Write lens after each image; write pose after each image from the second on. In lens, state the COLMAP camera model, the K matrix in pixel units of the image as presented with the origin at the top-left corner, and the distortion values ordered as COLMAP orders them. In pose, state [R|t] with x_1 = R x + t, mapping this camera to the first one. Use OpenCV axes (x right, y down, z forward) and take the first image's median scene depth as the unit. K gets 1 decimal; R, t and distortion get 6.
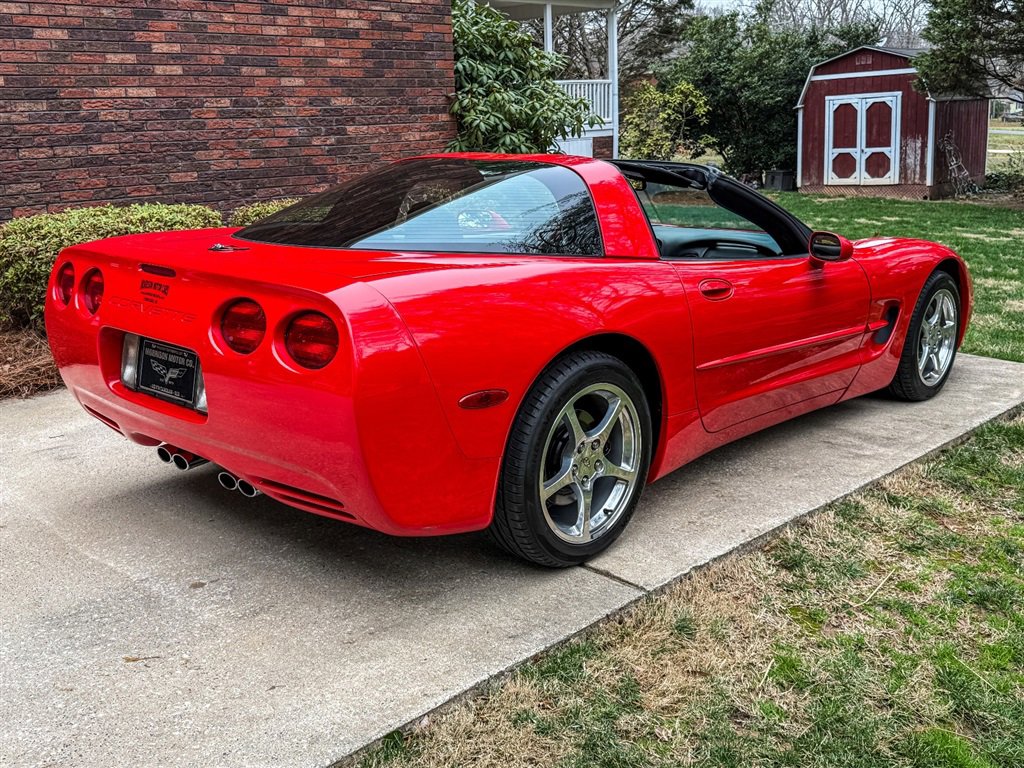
lens RADIAL K [[1013.8, 0, 507.2], [0, 1013.8, 380.7], [0, 0, 1]] dist [0.016759, 0.000000]
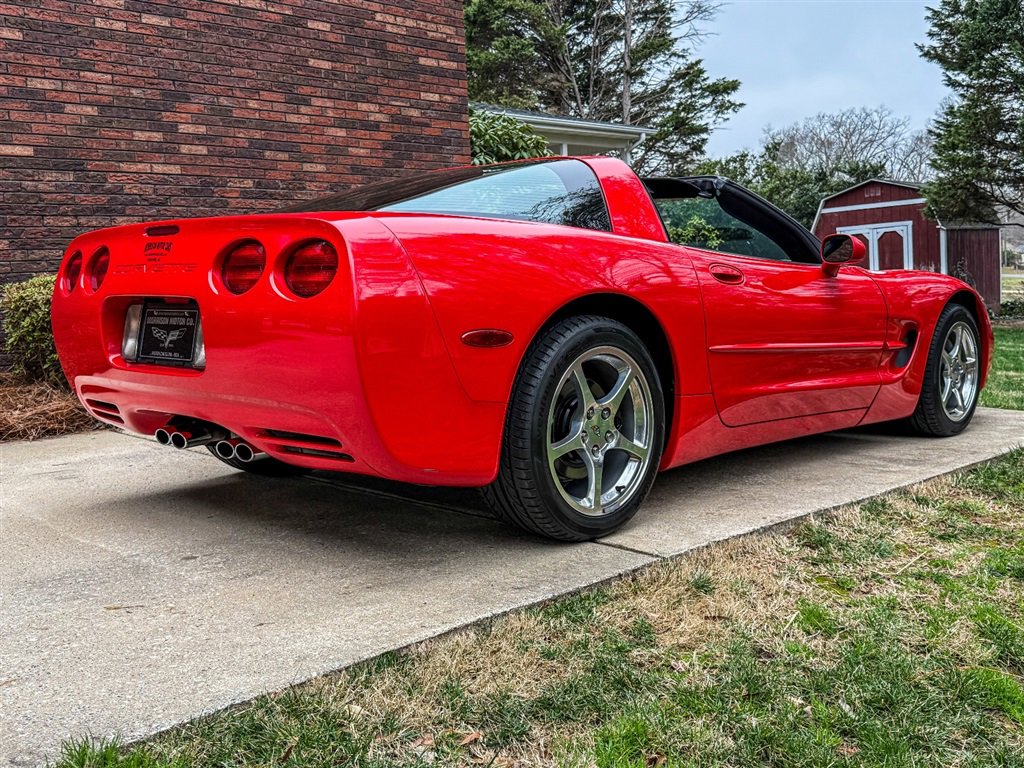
lens RADIAL K [[1013.8, 0, 510.3], [0, 1013.8, 378.9], [0, 0, 1]] dist [0.016759, 0.000000]
pose [[0.999818, -0.006200, -0.018024, 0.012846], [0.003576, 0.989845, -0.142106, 0.158051], [0.018722, 0.142016, 0.989687, 0.035835]]
